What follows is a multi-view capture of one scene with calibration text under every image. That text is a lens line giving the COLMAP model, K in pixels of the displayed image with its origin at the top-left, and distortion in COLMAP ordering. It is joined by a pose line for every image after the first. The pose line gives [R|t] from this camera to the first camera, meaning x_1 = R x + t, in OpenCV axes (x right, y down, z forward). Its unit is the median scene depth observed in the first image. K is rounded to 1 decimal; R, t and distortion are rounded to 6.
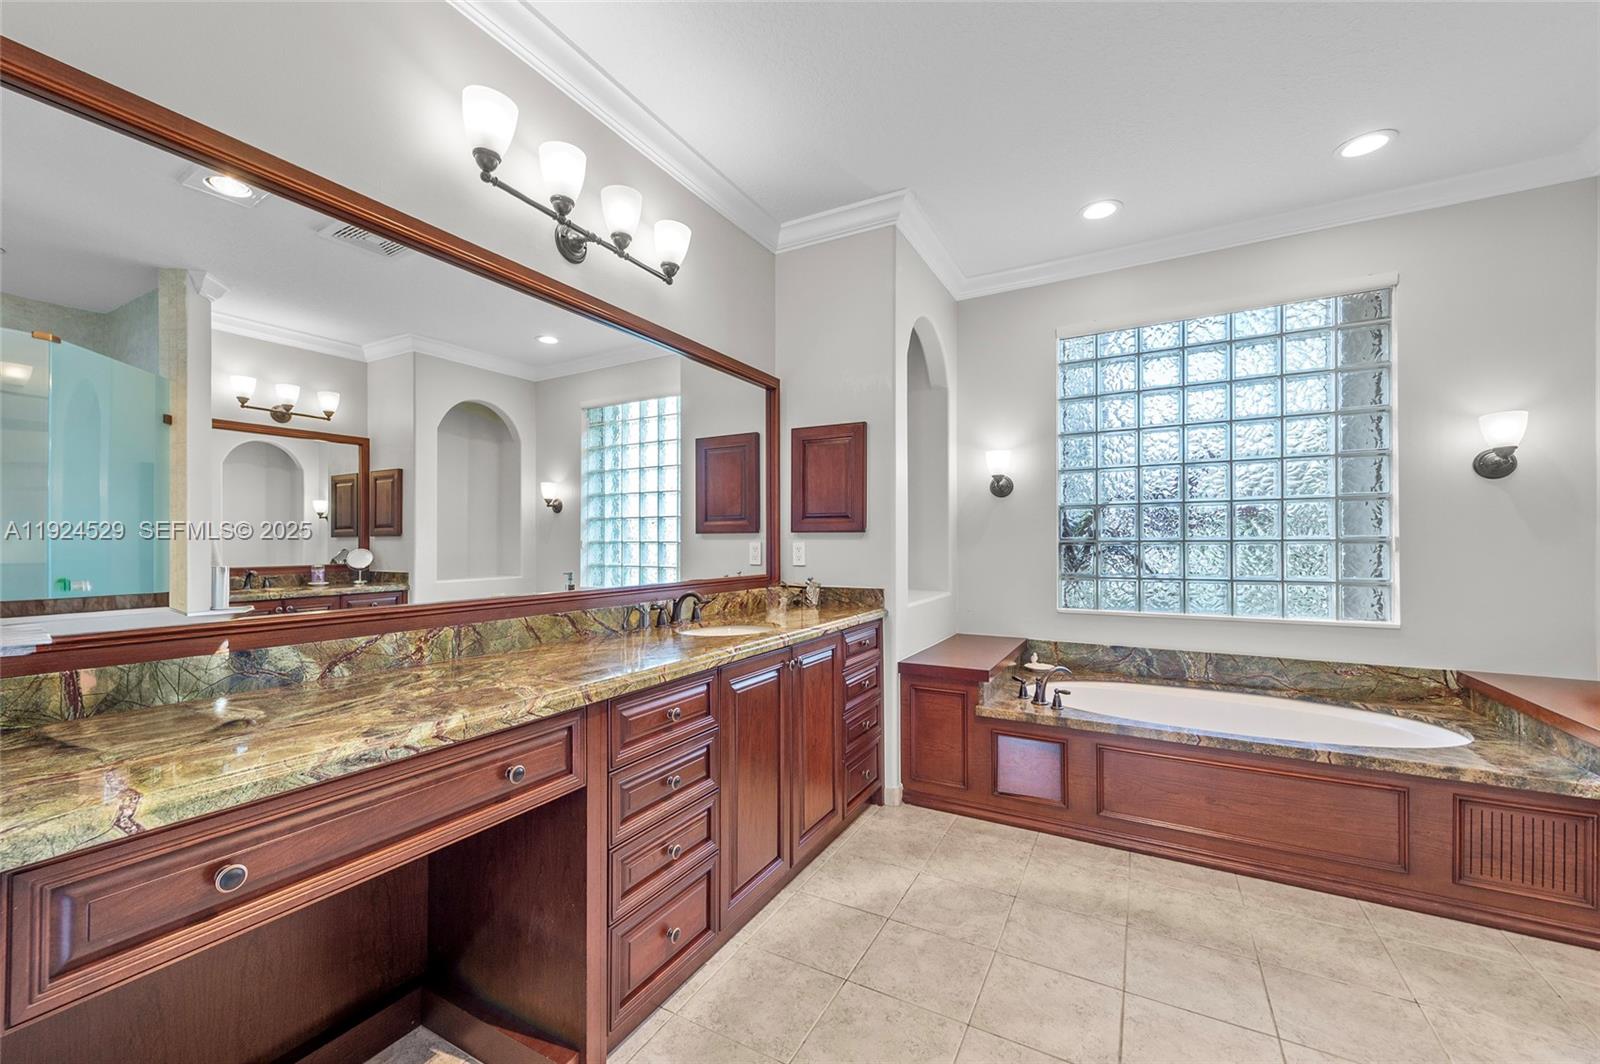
lens RADIAL K [[627.7, 0, 790.4], [0, 627.7, 545.0], [0, 0, 1]] dist [-0.000182, -0.000348]
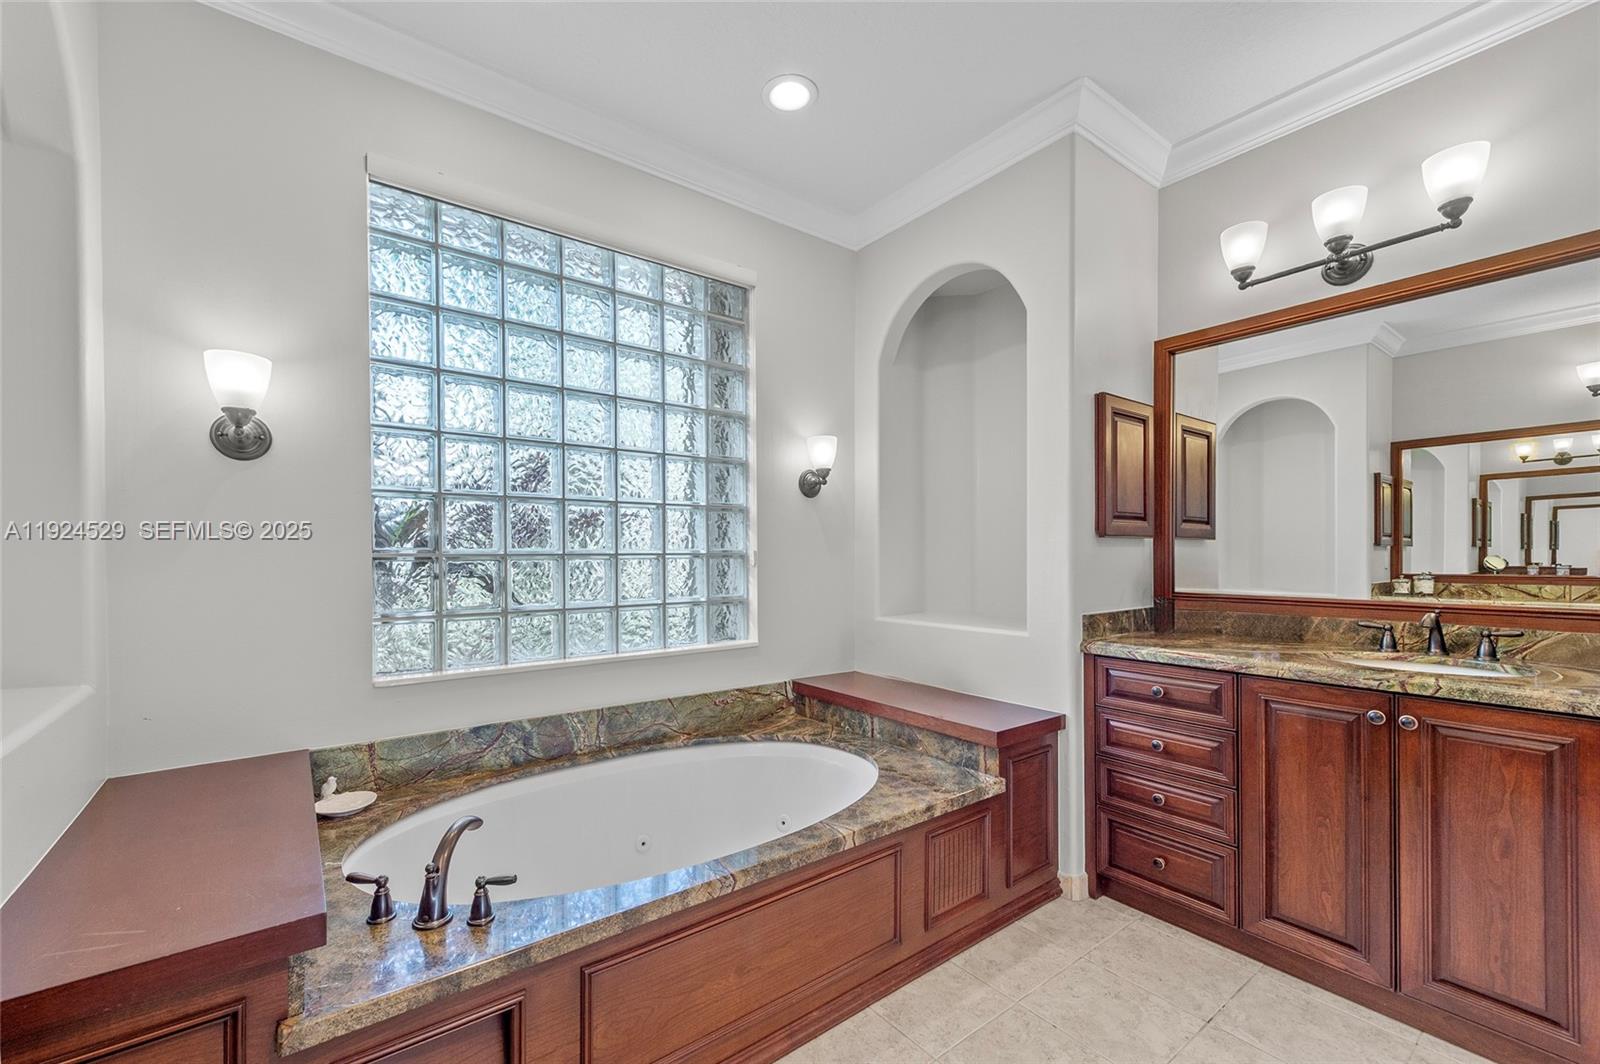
lens RADIAL K [[648.5, 0, 769.3], [0, 648.5, 546.9], [0, 0, 1]] dist [0.015094, -0.000067]
pose [[0.410347, 0.011918, 0.911851, 0.063320], [0.002780, 0.999894, -0.014320, -0.003407], [-0.911925, 0.008411, 0.410271, 0.525294]]
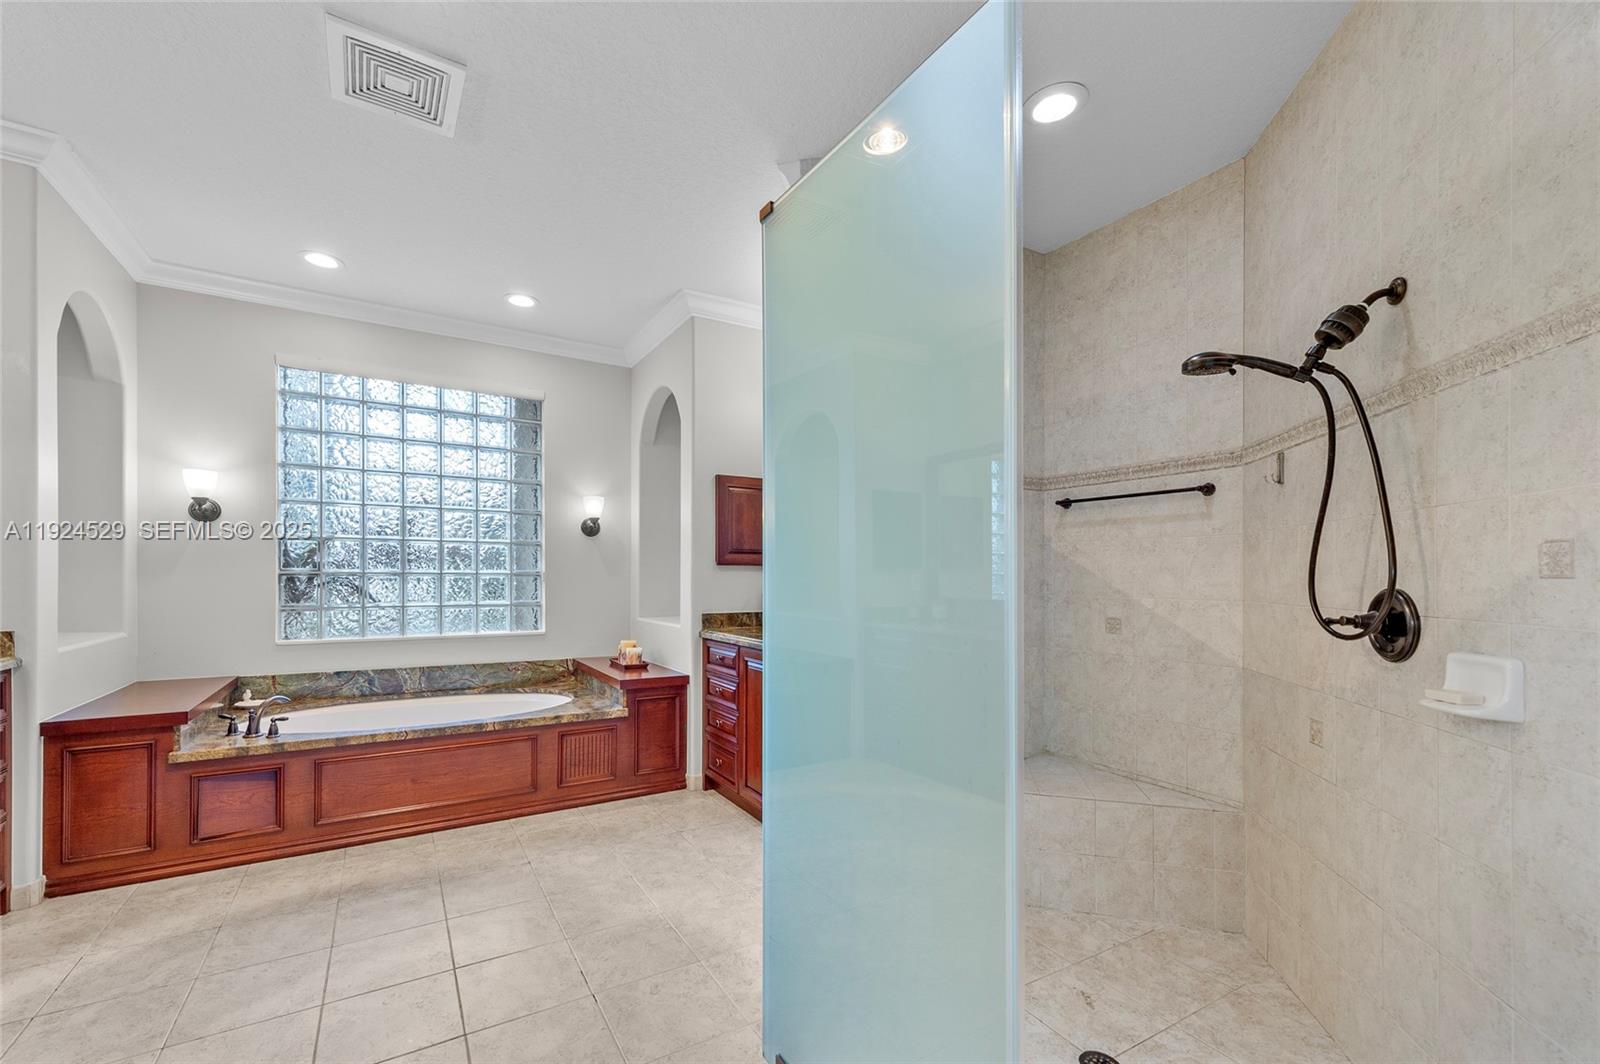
lens RADIAL K [[642.3, 0, 745.3], [0, 642.3, 576.7], [0, 0, 1]] dist [0.028889, -0.007142]
pose [[0.521405, 0.004973, 0.853295, -0.066817], [-0.004562, 0.999985, -0.003041, 0.000634], [-0.853297, -0.002308, 0.521420, -0.172532]]
